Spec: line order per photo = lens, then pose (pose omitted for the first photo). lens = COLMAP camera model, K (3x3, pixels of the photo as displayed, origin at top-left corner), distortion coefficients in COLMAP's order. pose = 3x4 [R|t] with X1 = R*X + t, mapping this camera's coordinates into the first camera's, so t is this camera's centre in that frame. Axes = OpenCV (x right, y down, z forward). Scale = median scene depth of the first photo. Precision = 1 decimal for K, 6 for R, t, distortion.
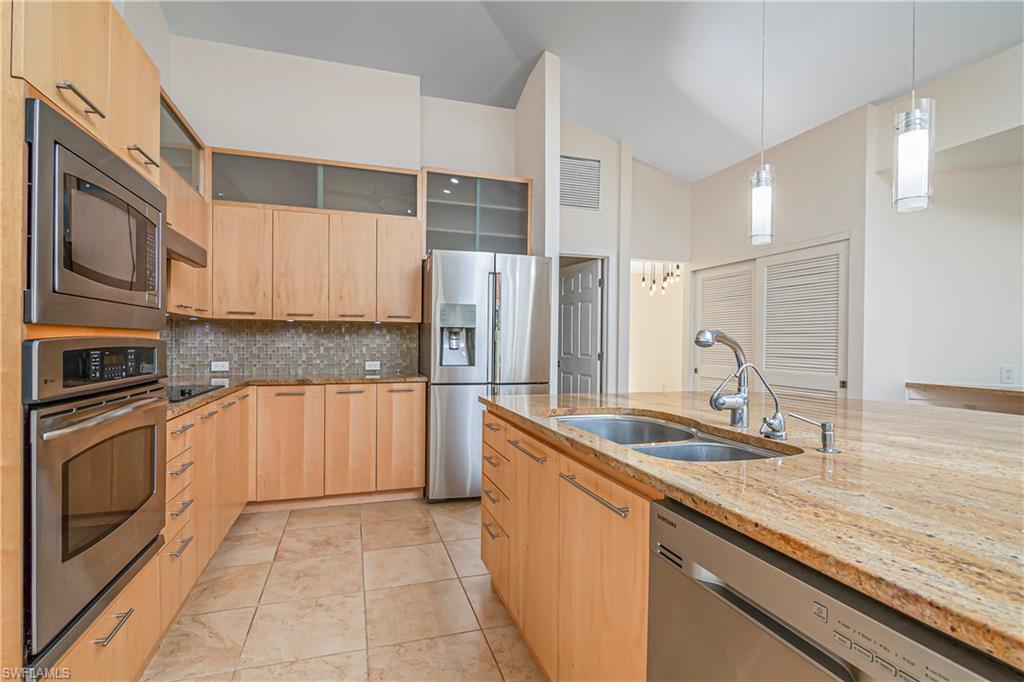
lens RADIAL K [[497.8, 0, 513.3], [0, 497.8, 341.6], [0, 0, 1]] dist [0.009860, -0.000794]
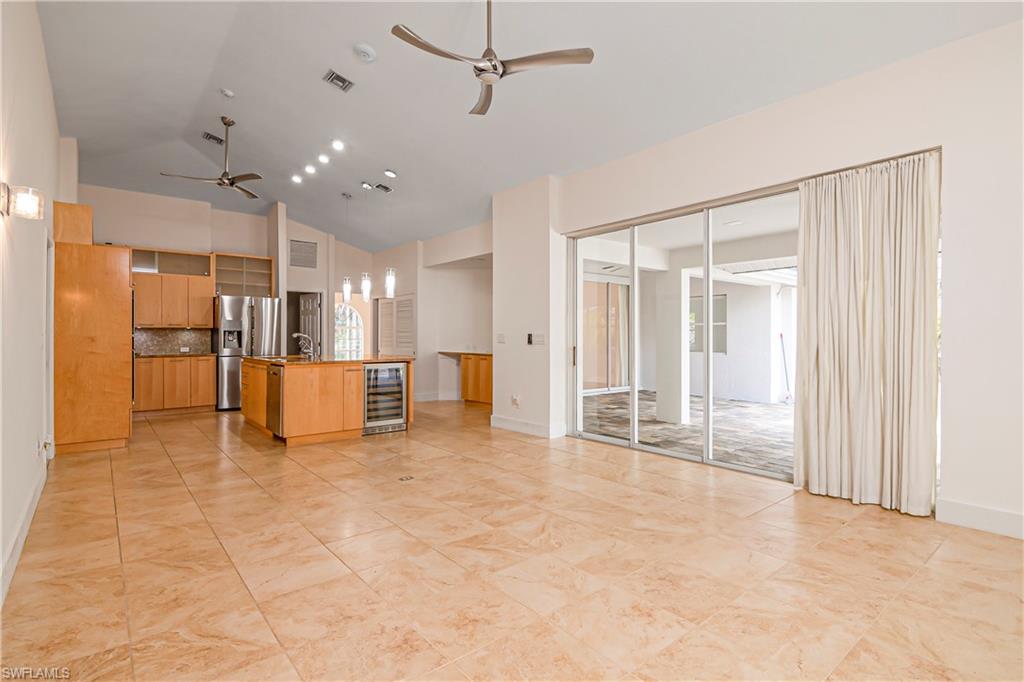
lens RADIAL K [[497.8, 0, 501.2], [0, 497.8, 336.8], [0, 0, 1]] dist [0.009860, -0.000794]
pose [[0.926273, -0.007173, 0.376784, 0.149188], [0.006344, 0.999974, 0.003440, -0.000984], [-0.376799, -0.000796, 0.926295, -1.445817]]
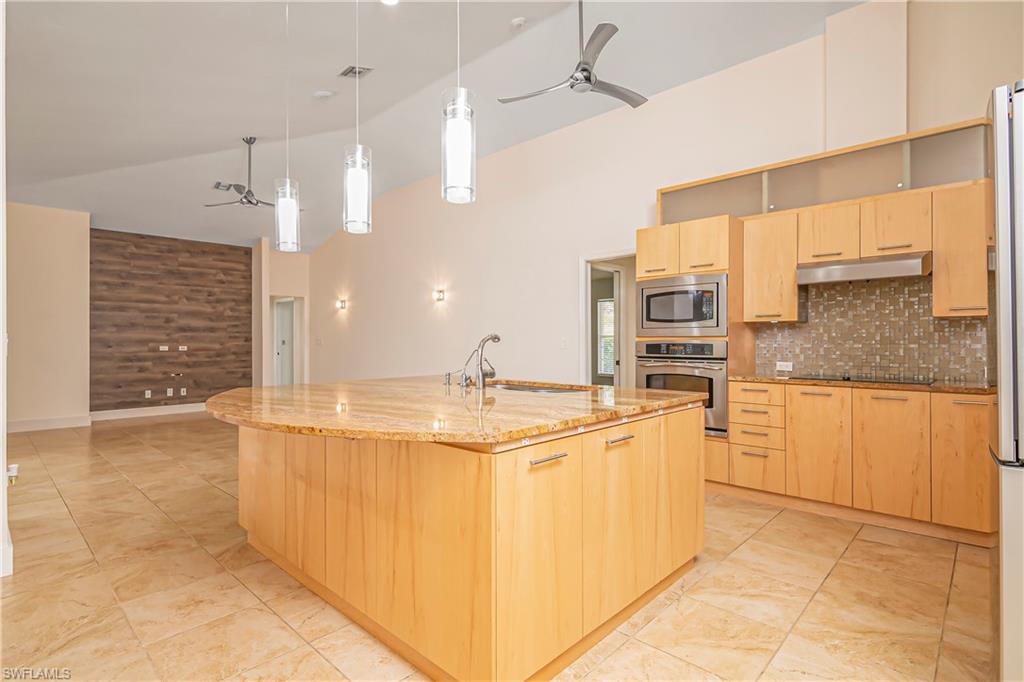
lens RADIAL K [[497.8, 0, 510.5], [0, 497.8, 338.0], [0, 0, 1]] dist [0.009860, -0.000794]
pose [[-0.873779, -0.003264, -0.486313, 0.544900], [-0.001684, 0.999992, -0.003686, -0.002839], [0.486321, -0.002401, -0.873777, 1.170208]]
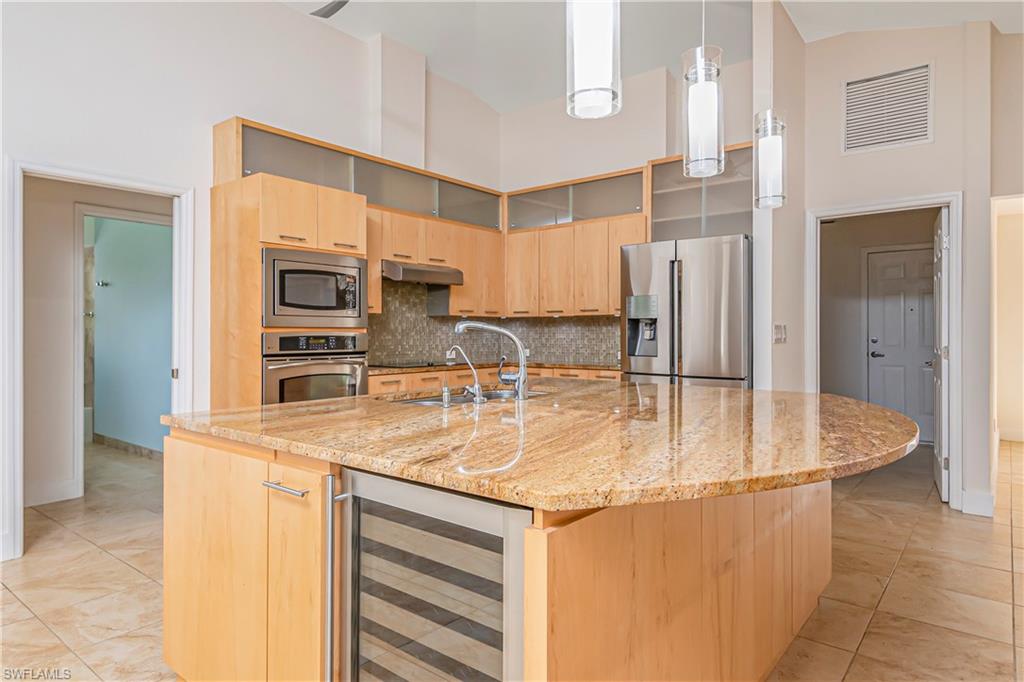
lens RADIAL K [[619.6, 0, 512.4], [0, 619.6, 339.4], [0, 0, 1]] dist [0.003758, -0.000353]
pose [[0.548371, -0.000800, -0.836235, 0.789375], [0.006071, 0.999977, 0.003024, 0.009437], [0.836213, -0.006735, 0.548363, 0.076745]]
